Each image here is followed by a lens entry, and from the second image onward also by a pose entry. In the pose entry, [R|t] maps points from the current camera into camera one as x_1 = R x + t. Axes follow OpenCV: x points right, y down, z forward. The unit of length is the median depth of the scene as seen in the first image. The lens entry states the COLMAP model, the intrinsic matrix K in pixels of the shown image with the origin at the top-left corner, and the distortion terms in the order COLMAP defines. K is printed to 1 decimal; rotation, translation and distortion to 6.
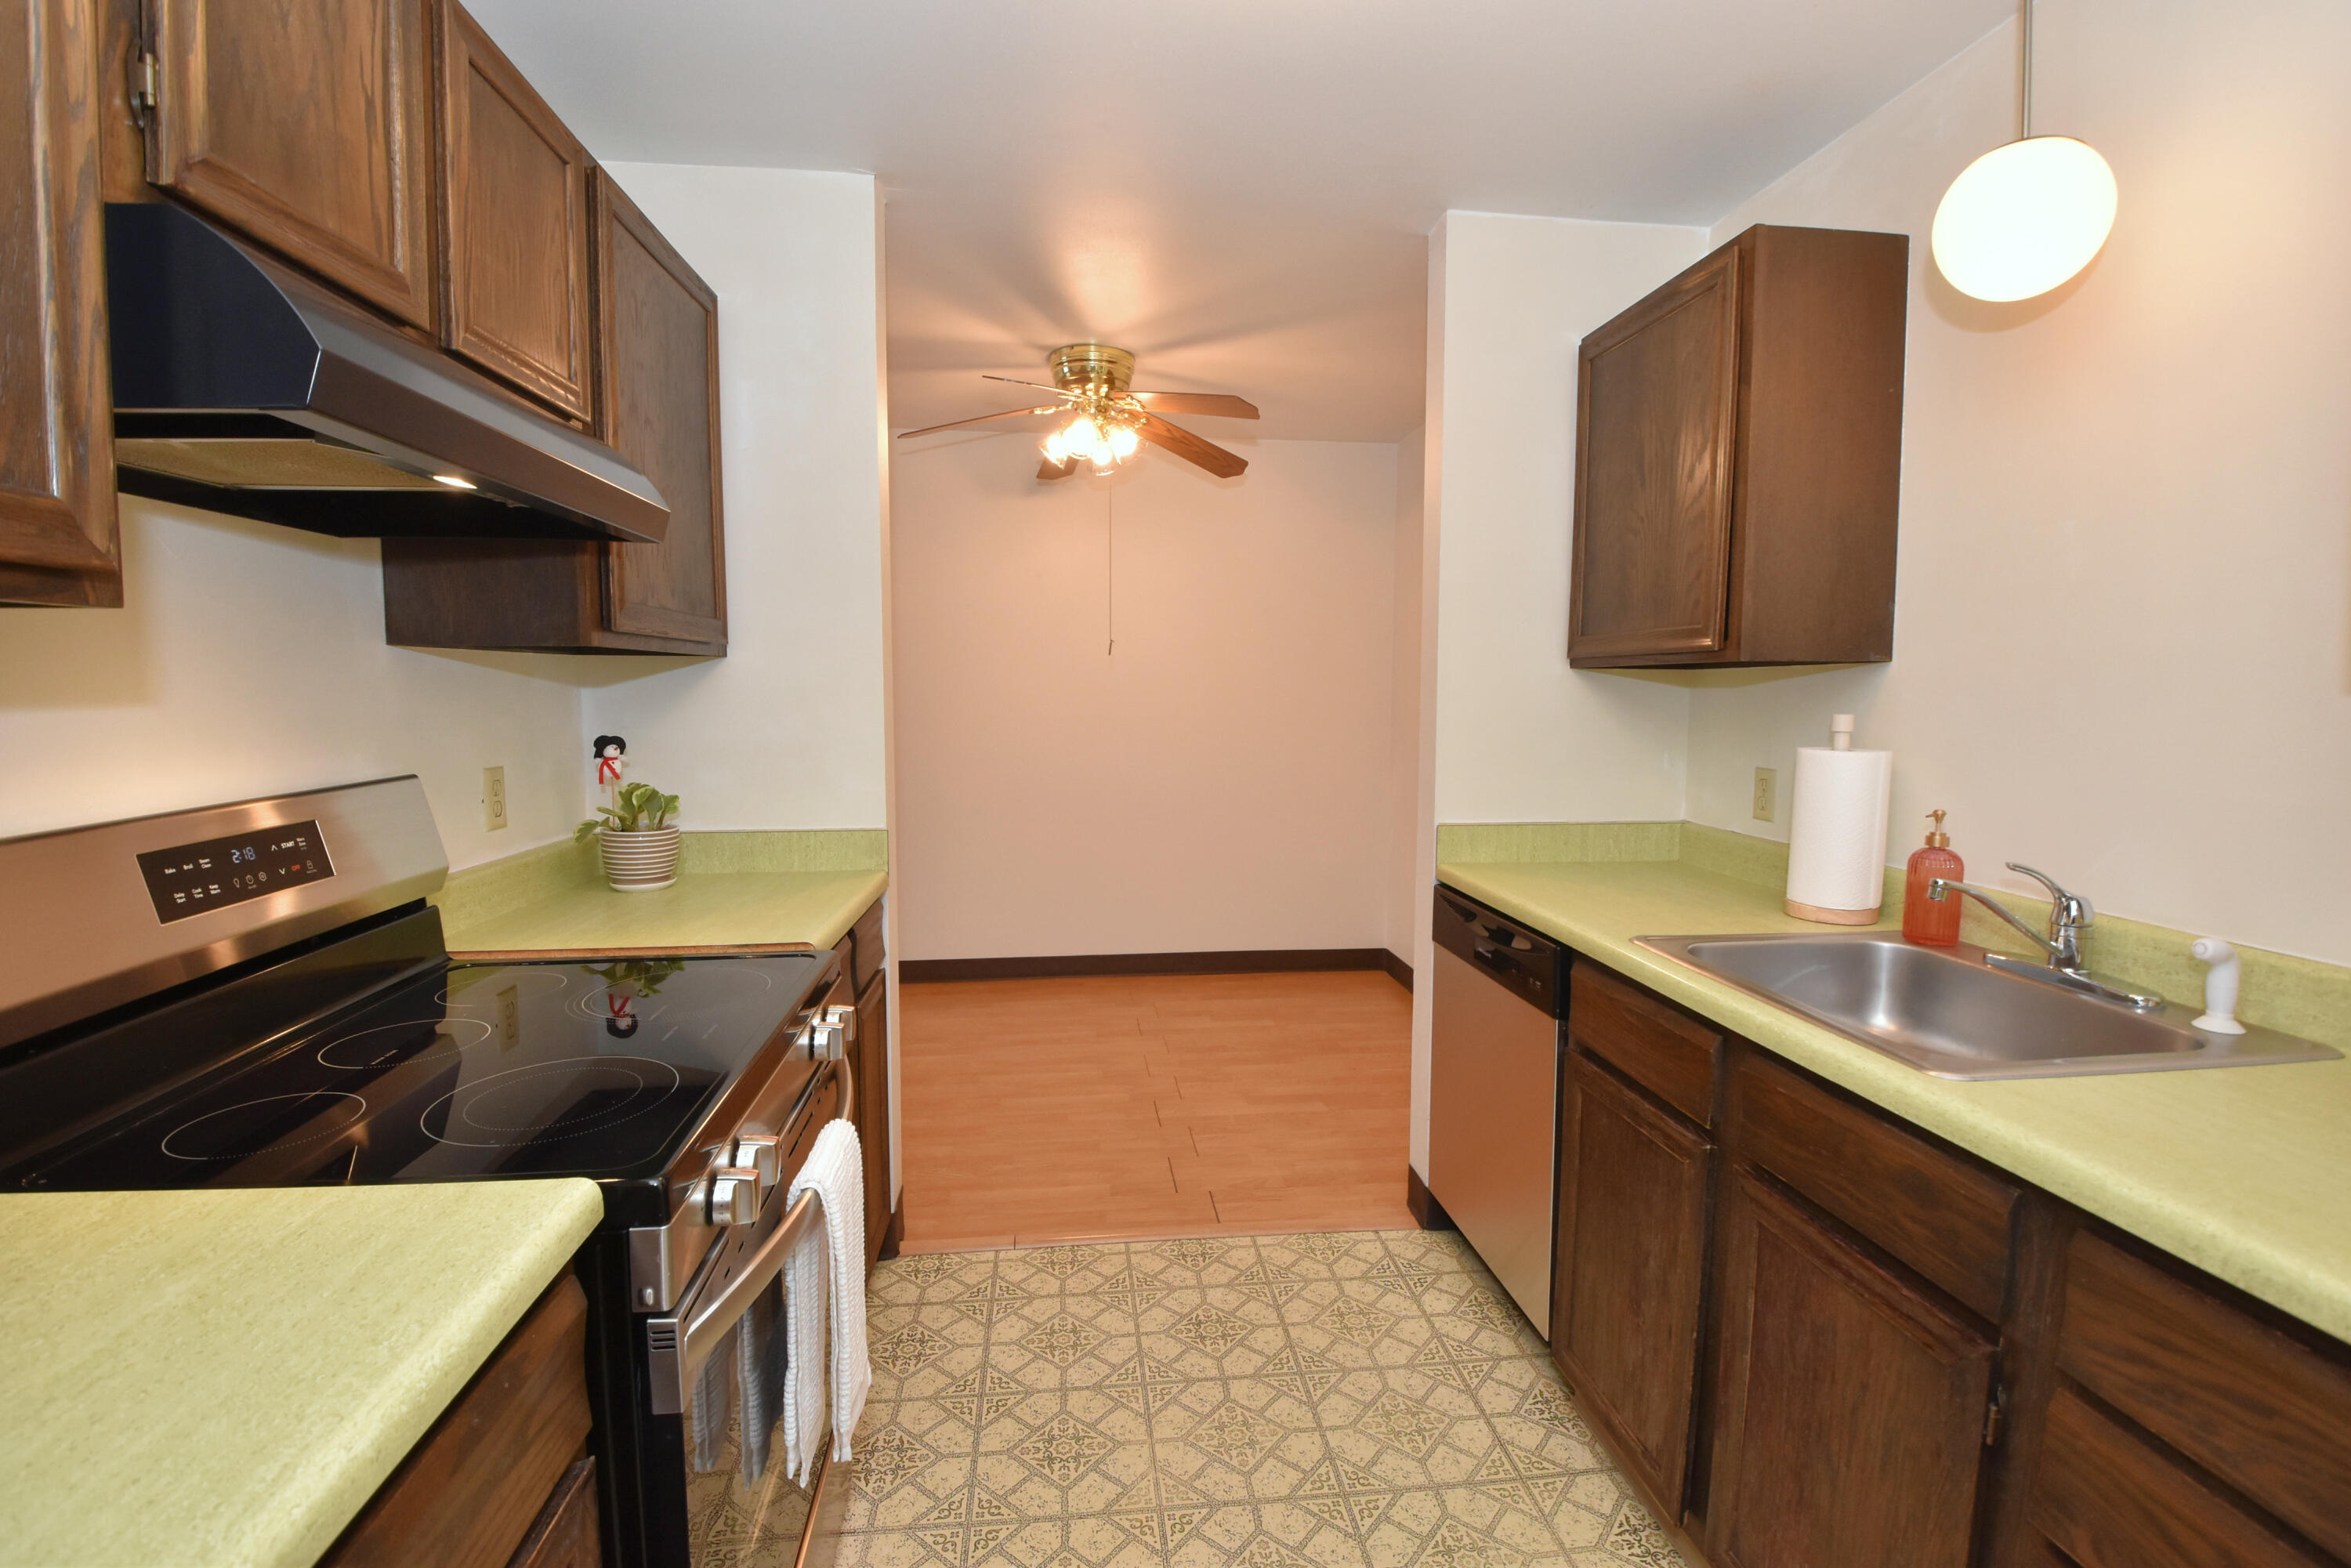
lens RADIAL K [[1068.0, 0, 1178.3], [0, 1068.0, 758.4], [0, 0, 1]] dist [0.020838, -0.025553]
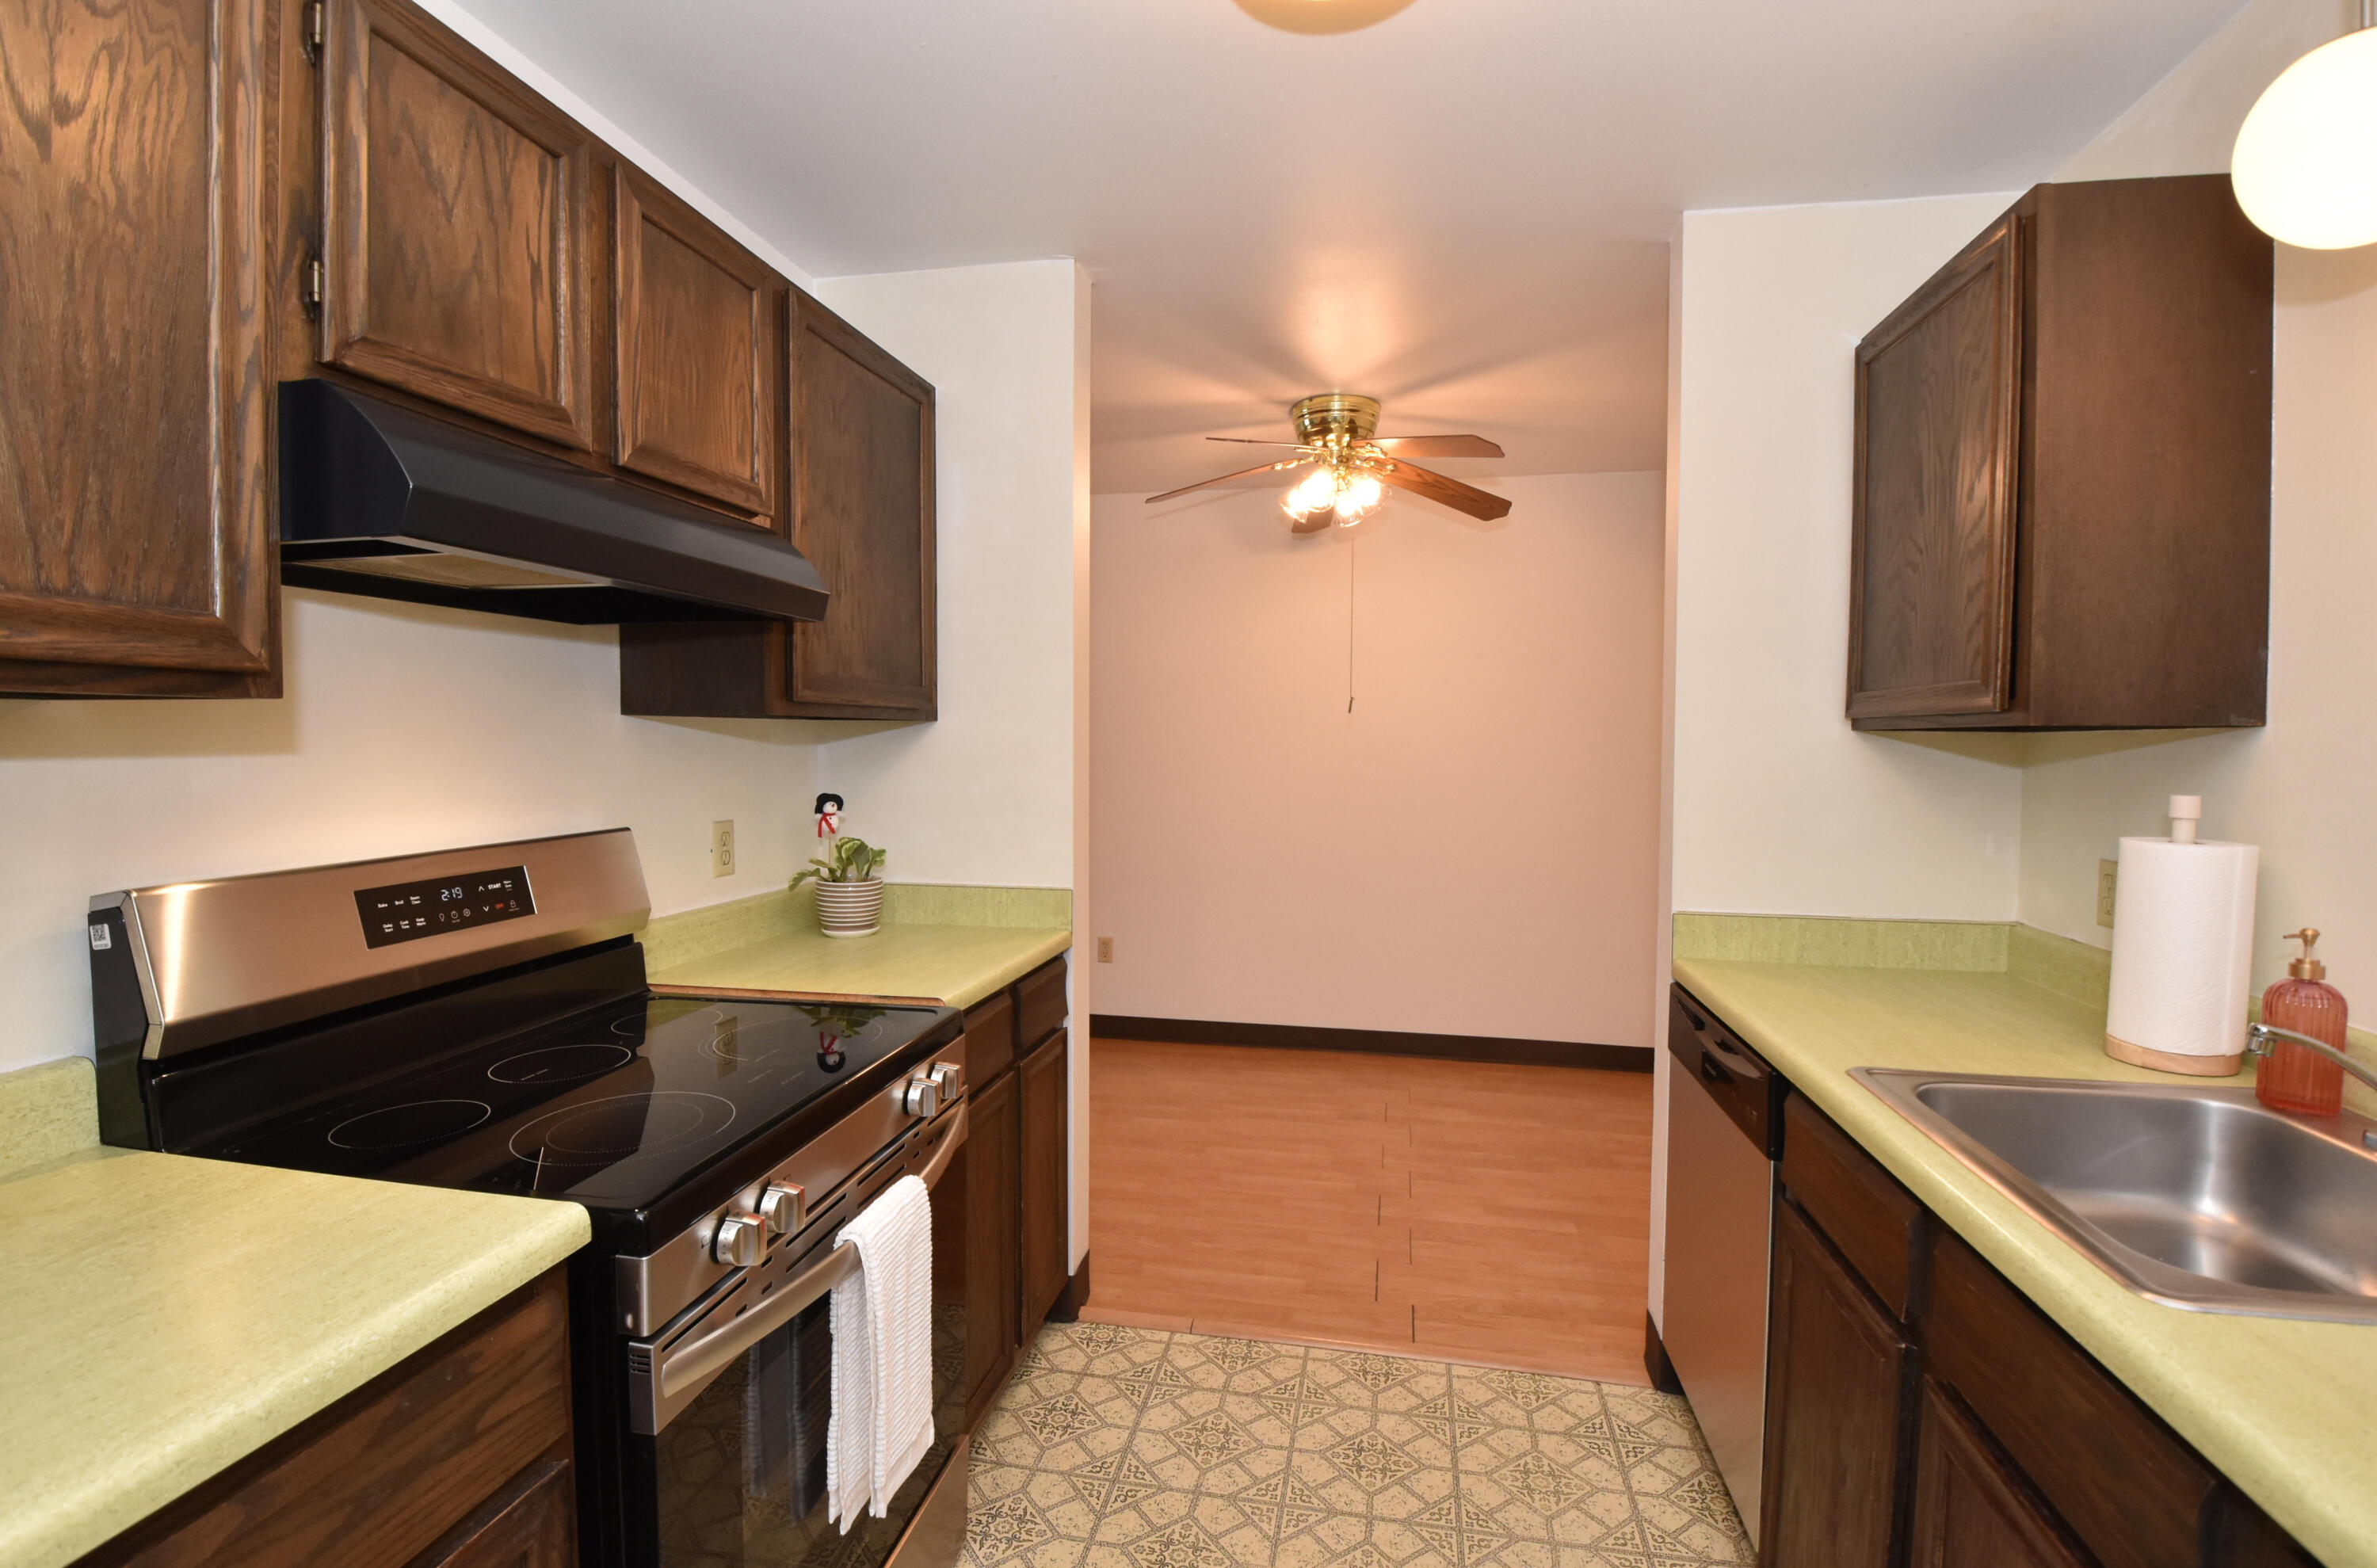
lens RADIAL K [[1109.2, 0, 1189.0], [0, 1109.2, 766.7], [0, 0, 1]] dist [0.024438, -0.031107]
pose [[0.952162, 0.010534, -0.305412, 0.167644], [-0.023384, 0.998987, -0.038448, -0.013510], [0.304697, 0.043751, 0.951444, 0.030267]]
